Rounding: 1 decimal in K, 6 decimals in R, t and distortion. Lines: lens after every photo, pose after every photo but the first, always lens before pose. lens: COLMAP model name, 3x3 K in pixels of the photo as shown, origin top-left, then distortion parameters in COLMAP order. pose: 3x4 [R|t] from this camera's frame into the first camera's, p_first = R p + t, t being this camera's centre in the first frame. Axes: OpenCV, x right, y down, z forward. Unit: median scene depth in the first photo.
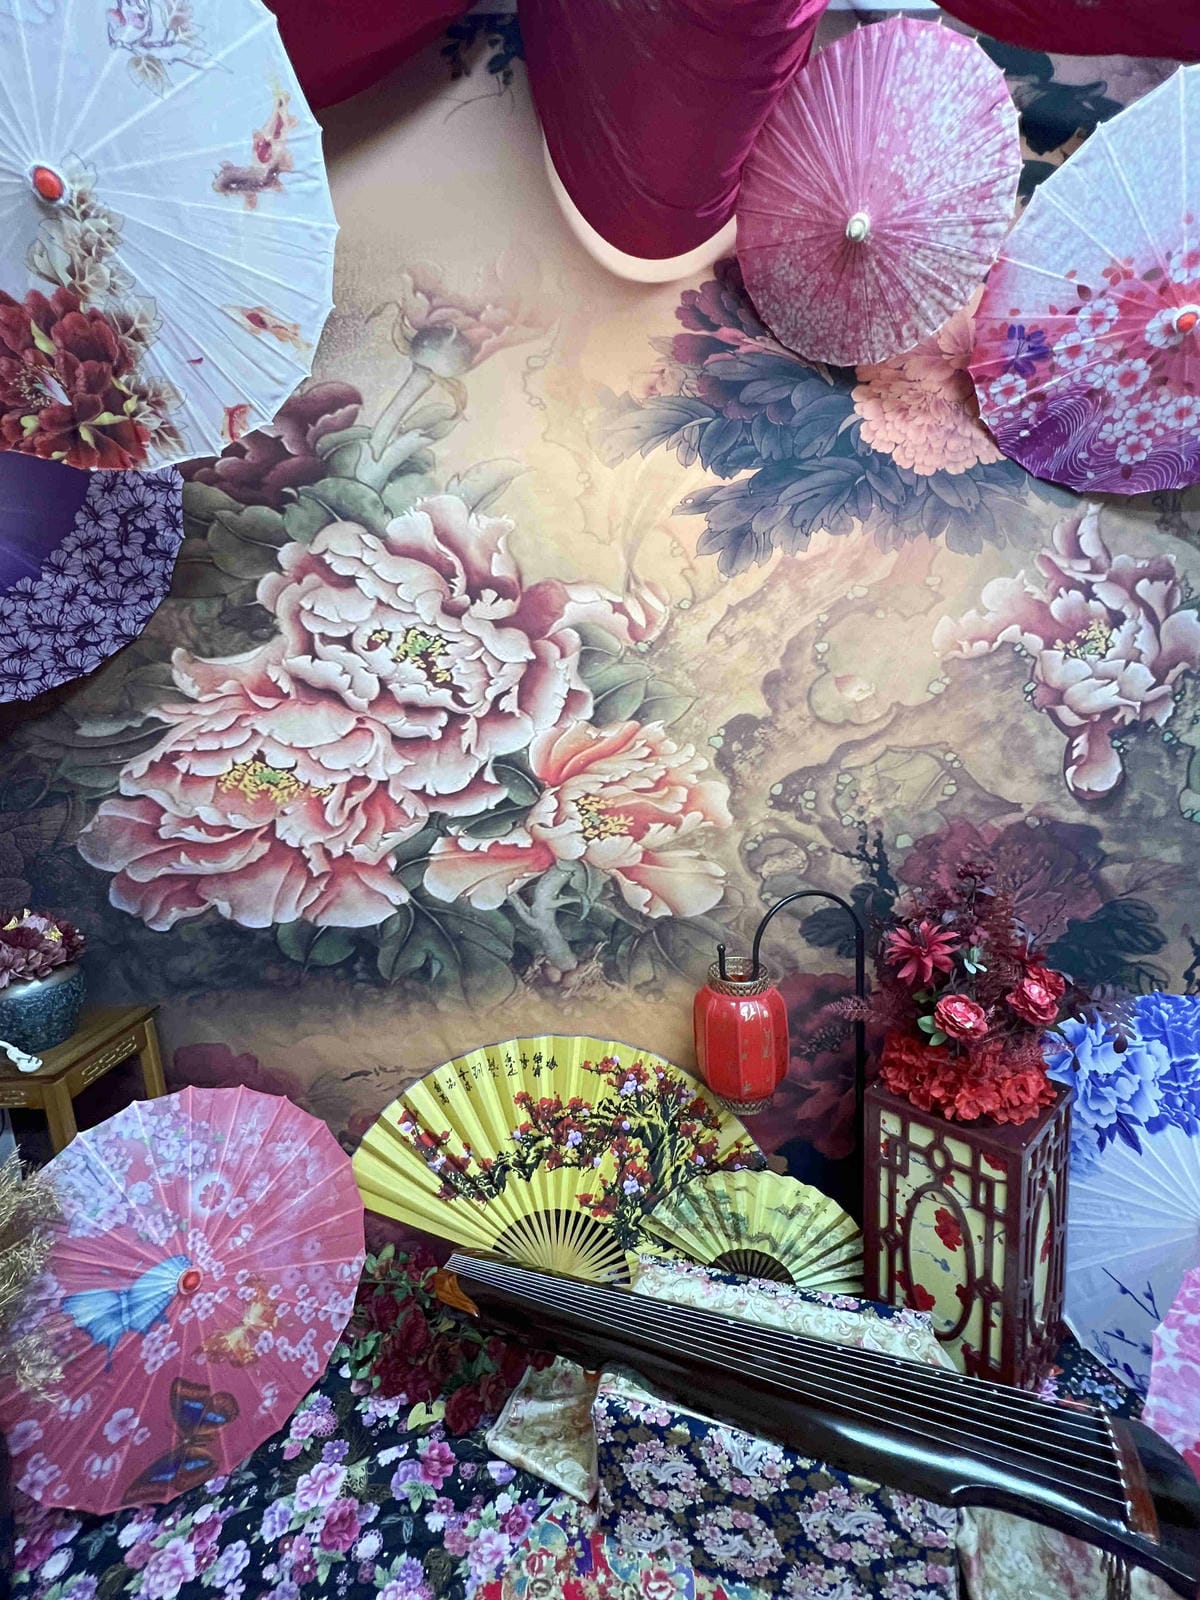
lens RADIAL K [[709.5, 0, 601.3], [0, 709.5, 798.3], [0, 0, 1]] dist [-0.002416, 0.000615]
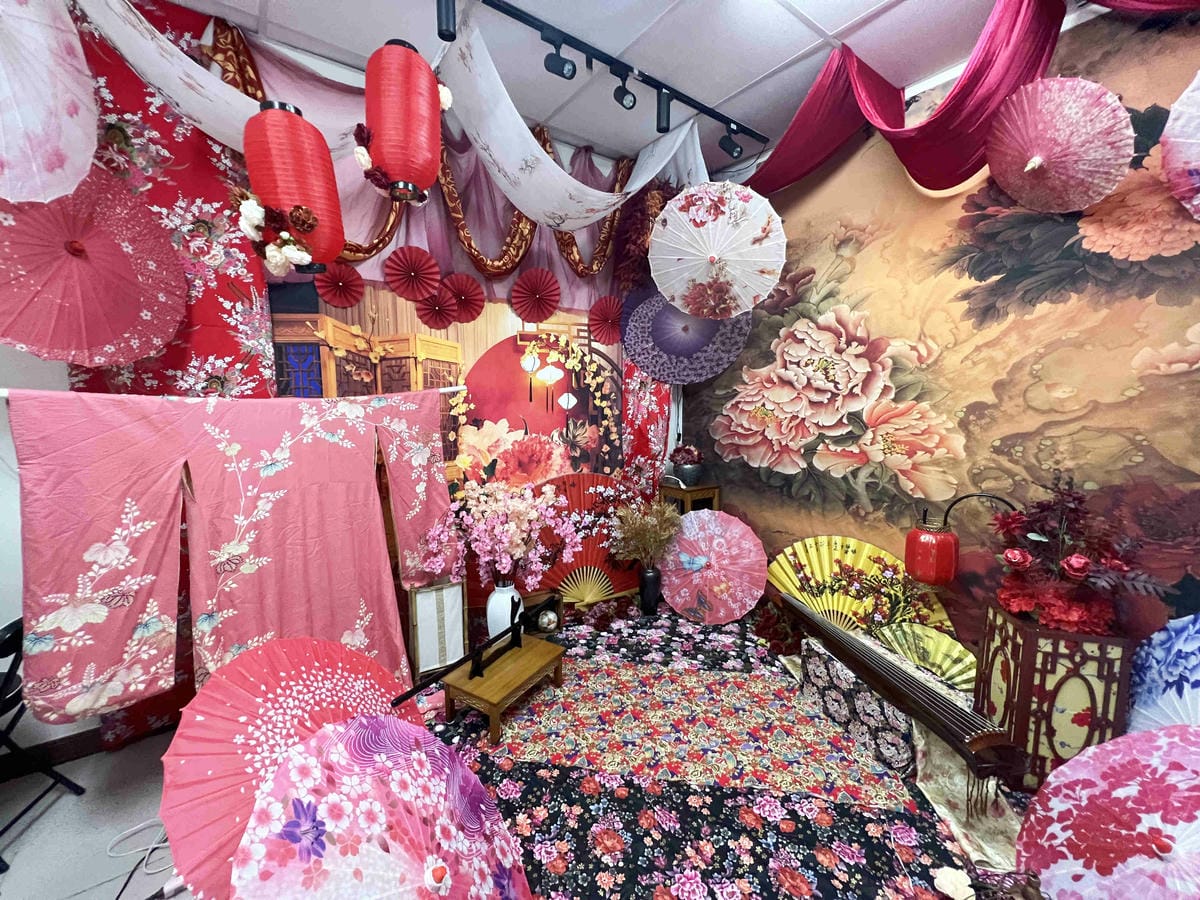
lens RADIAL K [[483.4, 0, 600.8], [0, 483.4, 447.9], [0, 0, 1]] dist [0.002066, 0.000127]
pose [[0.562174, 0.144769, -0.814250, 0.730718], [-0.145546, 0.986512, 0.074908, 0.058637], [0.814111, 0.076400, 0.575662, -0.598003]]
